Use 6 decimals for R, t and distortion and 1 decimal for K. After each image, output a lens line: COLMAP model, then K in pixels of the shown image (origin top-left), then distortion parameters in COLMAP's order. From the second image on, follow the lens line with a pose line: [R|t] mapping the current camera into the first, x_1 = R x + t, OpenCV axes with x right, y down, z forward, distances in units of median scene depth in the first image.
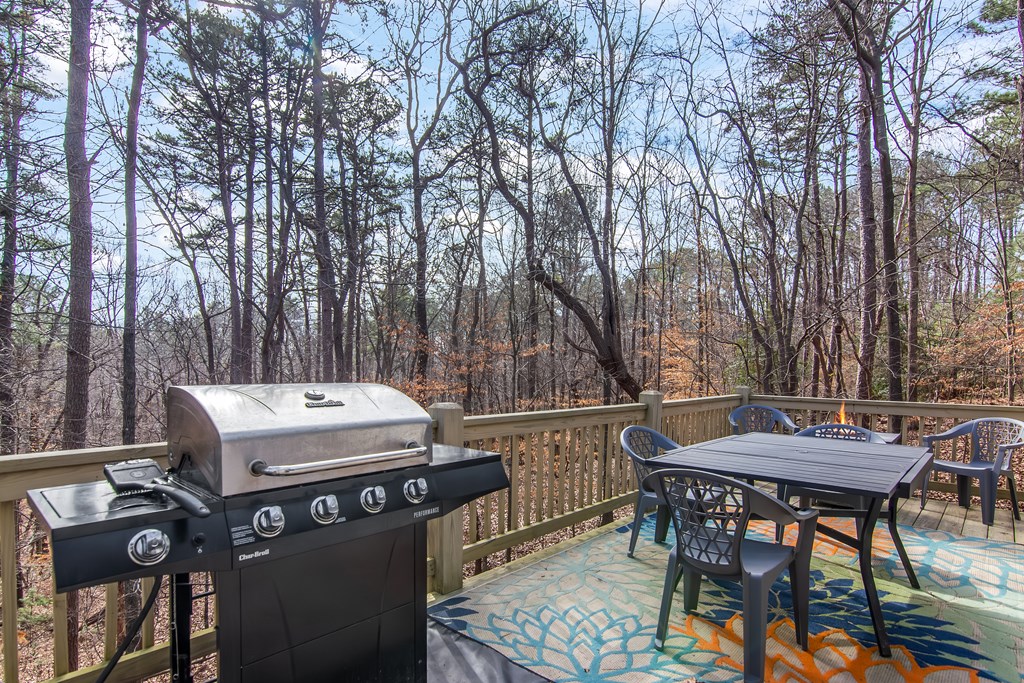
lens RADIAL K [[536.3, 0, 514.1], [0, 536.3, 378.0], [0, 0, 1]] dist [-0.001639, -0.000588]
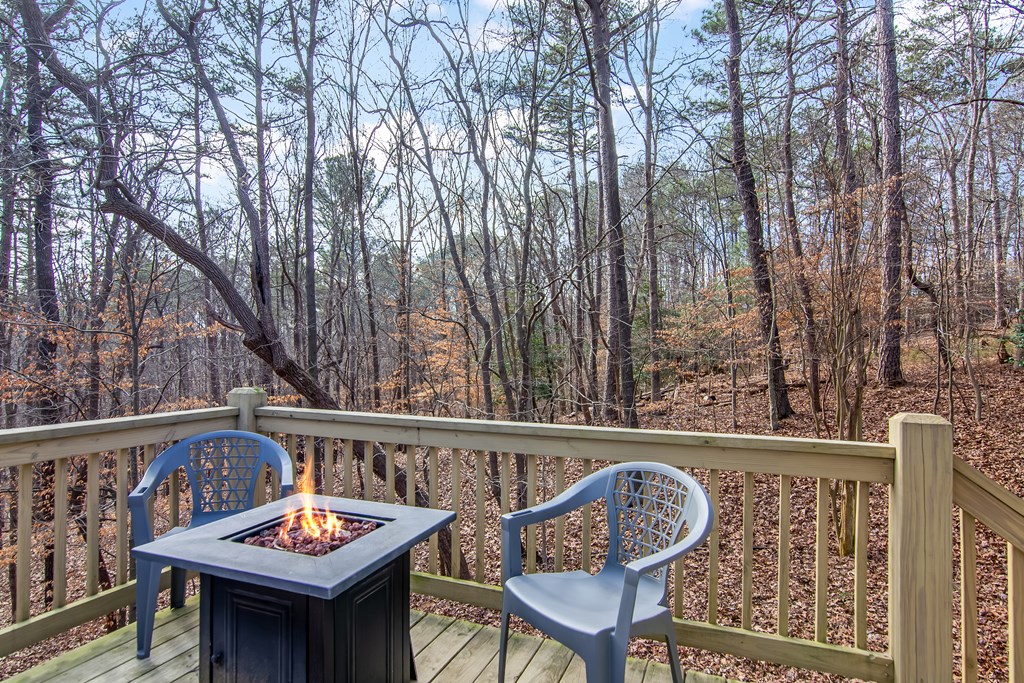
lens RADIAL K [[515.3, 0, 503.2], [0, 515.3, 341.6], [0, 0, 1]] dist [0.001213, 0.001580]
pose [[0.948634, -0.001656, 0.316371, 0.184369], [0.011037, 0.999551, -0.027862, -0.004238], [-0.316183, 0.029923, 0.948226, 0.179359]]
